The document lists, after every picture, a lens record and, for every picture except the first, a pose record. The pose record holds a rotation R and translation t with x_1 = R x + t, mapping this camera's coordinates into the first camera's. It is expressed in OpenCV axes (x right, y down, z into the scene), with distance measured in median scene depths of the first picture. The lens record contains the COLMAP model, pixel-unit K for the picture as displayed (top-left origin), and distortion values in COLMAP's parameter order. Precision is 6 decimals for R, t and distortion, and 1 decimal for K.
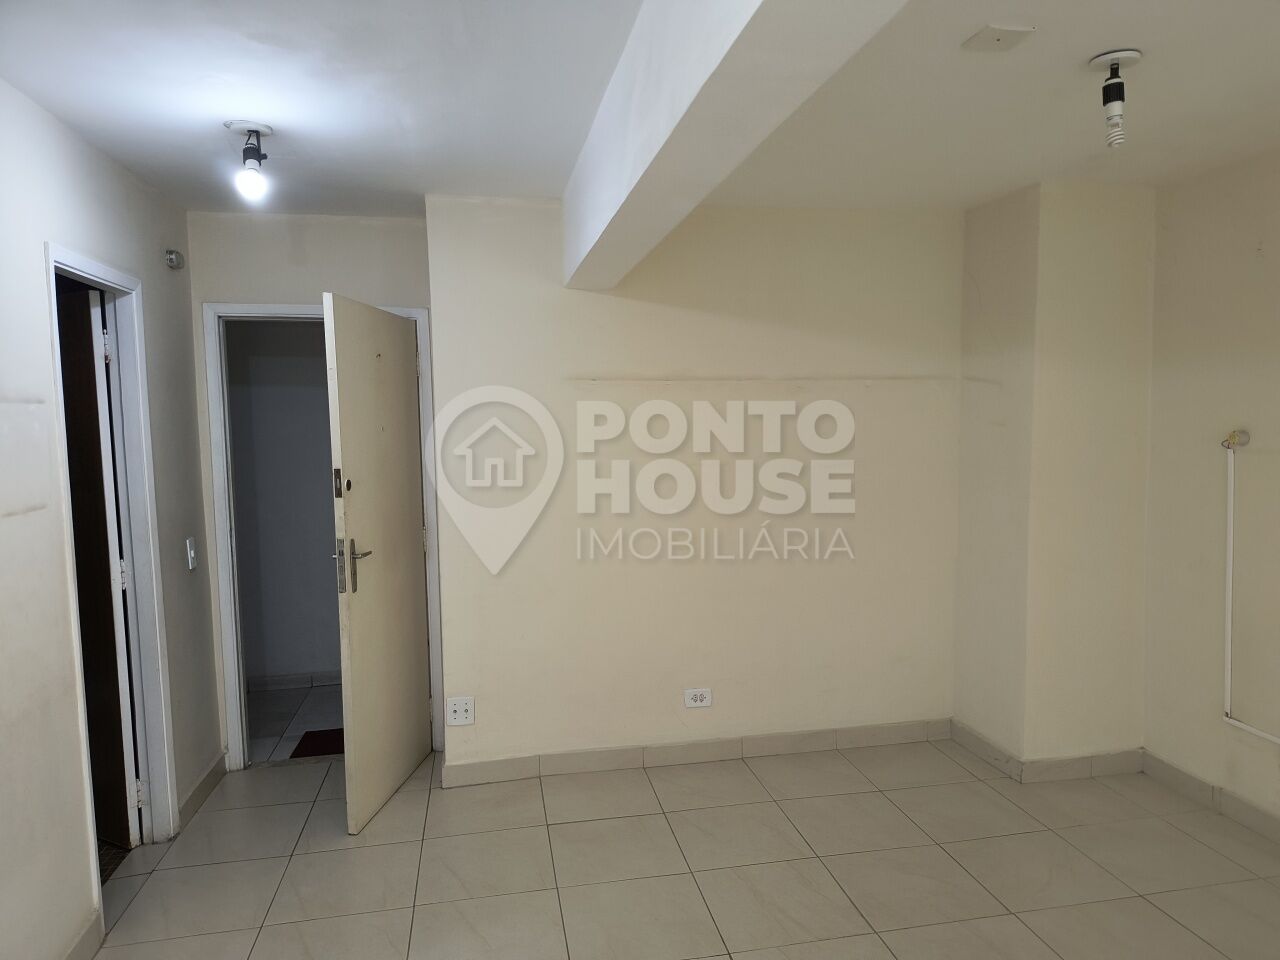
lens RADIAL K [[876.3, 0, 643.7], [0, 876.3, 499.0], [0, 0, 1]] dist [0.008644, -0.000774]
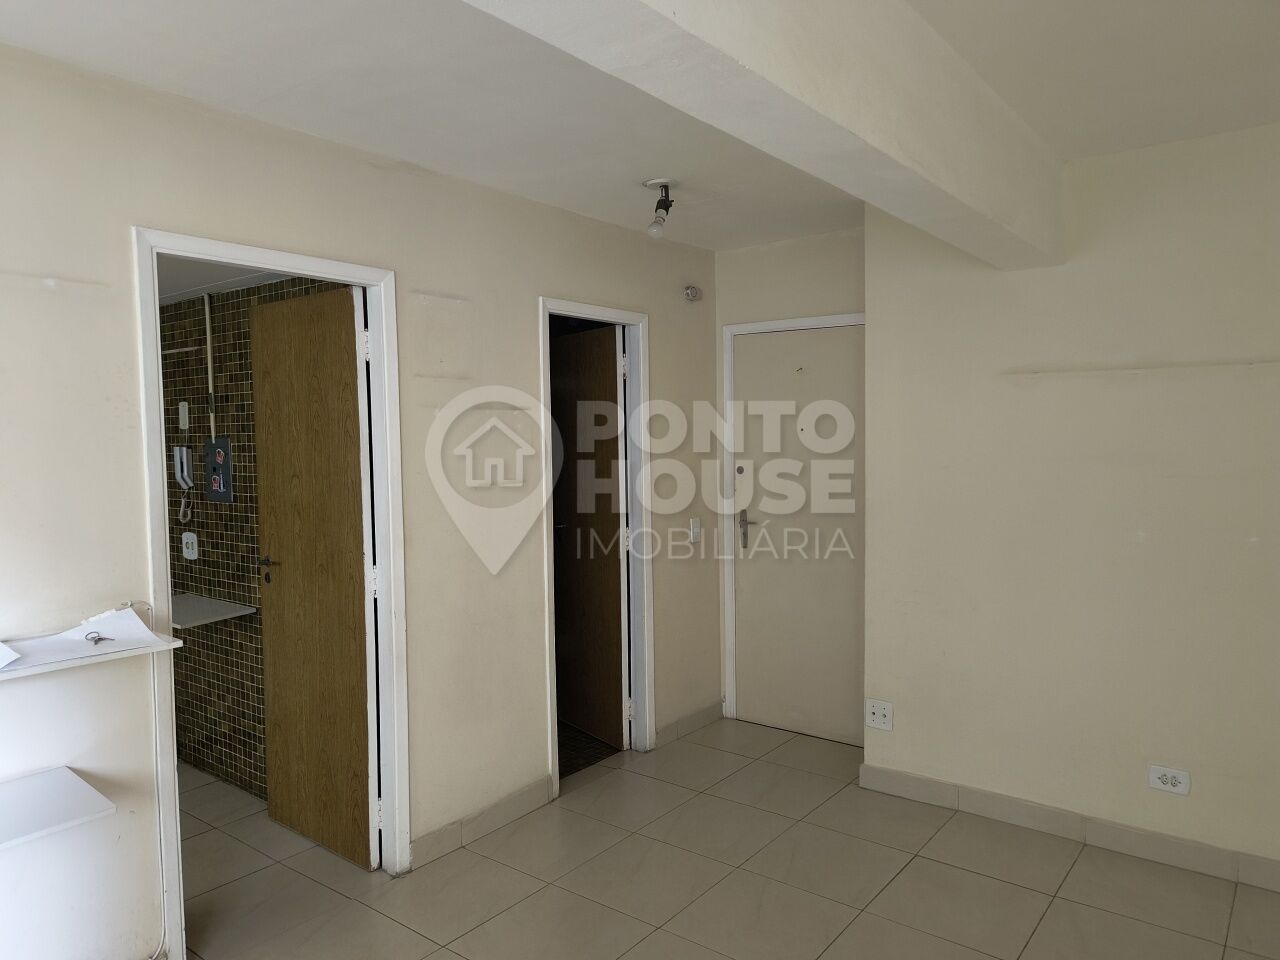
lens RADIAL K [[876.7, 0, 645.3], [0, 876.7, 484.6], [0, 0, 1]] dist [0.006832, -0.009960]
pose [[0.639183, 0.051830, -0.767306, 0.435055], [-0.064740, 0.997811, 0.013471, -0.015105], [0.766325, 0.041065, 0.641140, 0.182679]]
